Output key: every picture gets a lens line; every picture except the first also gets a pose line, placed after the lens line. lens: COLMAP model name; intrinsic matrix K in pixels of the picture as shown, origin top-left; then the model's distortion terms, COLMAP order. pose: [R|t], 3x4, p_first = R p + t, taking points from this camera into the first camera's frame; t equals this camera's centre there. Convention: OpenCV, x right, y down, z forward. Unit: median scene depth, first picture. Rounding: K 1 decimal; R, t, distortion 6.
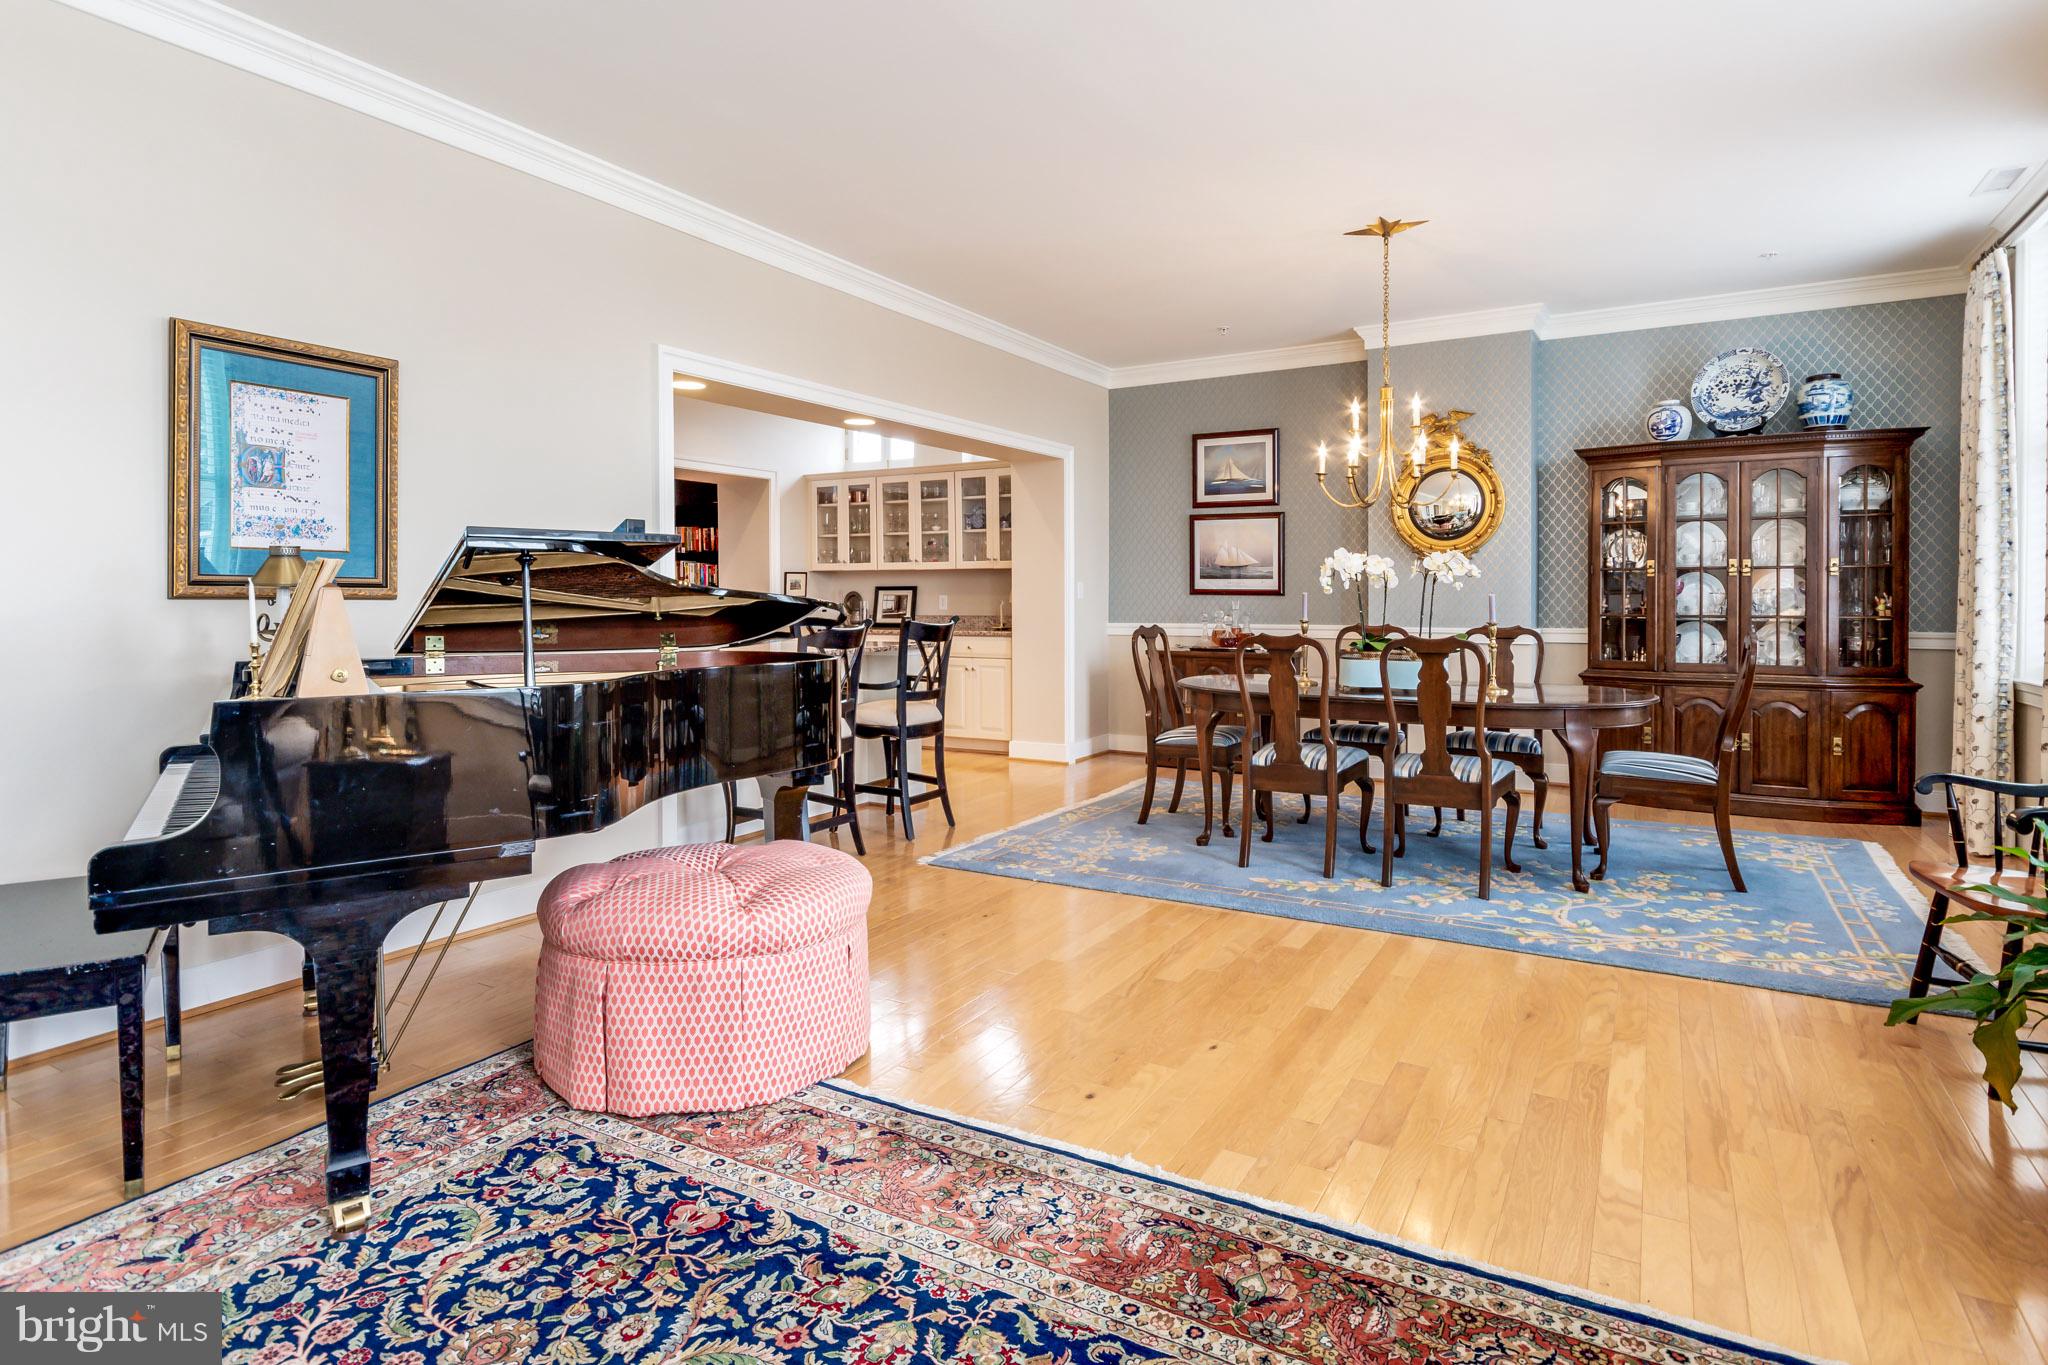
lens RADIAL K [[1076.3, 0, 1015.9], [0, 1076.3, 601.0], [0, 0, 1]] dist [0.012585, -0.001180]
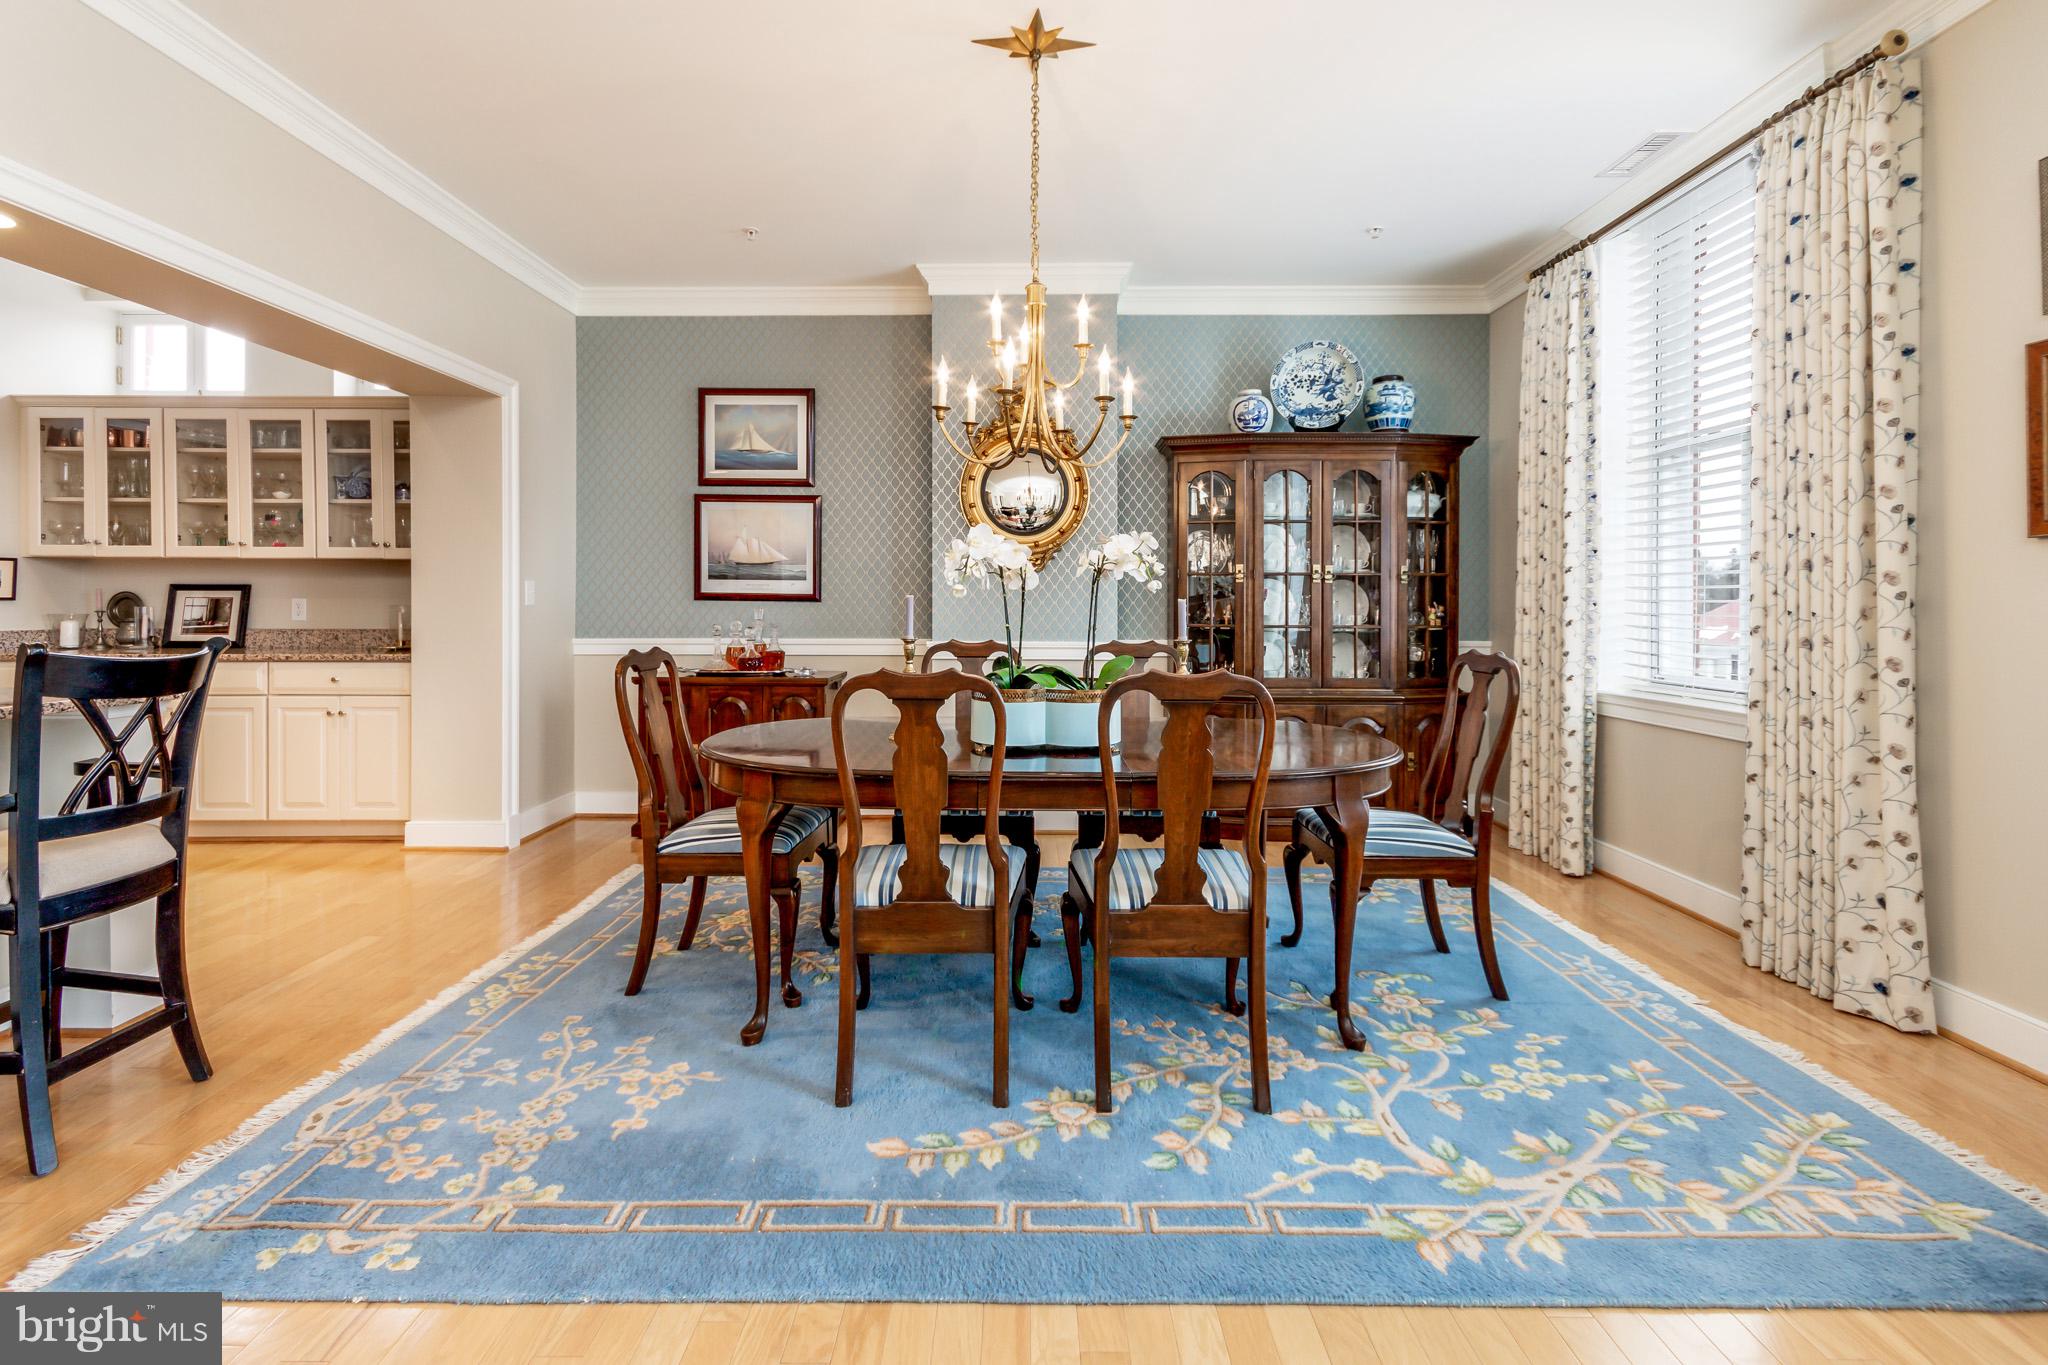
lens RADIAL K [[985.2, 0, 1051.8], [0, 985.2, 610.4], [0, 0, 1]] dist [0.001983, -0.000205]
pose [[0.861818, 0.001722, 0.507214, 0.036612], [-0.002541, 0.999996, 0.000923, 0.000258], [-0.507211, -0.002085, 0.861819, 0.374505]]
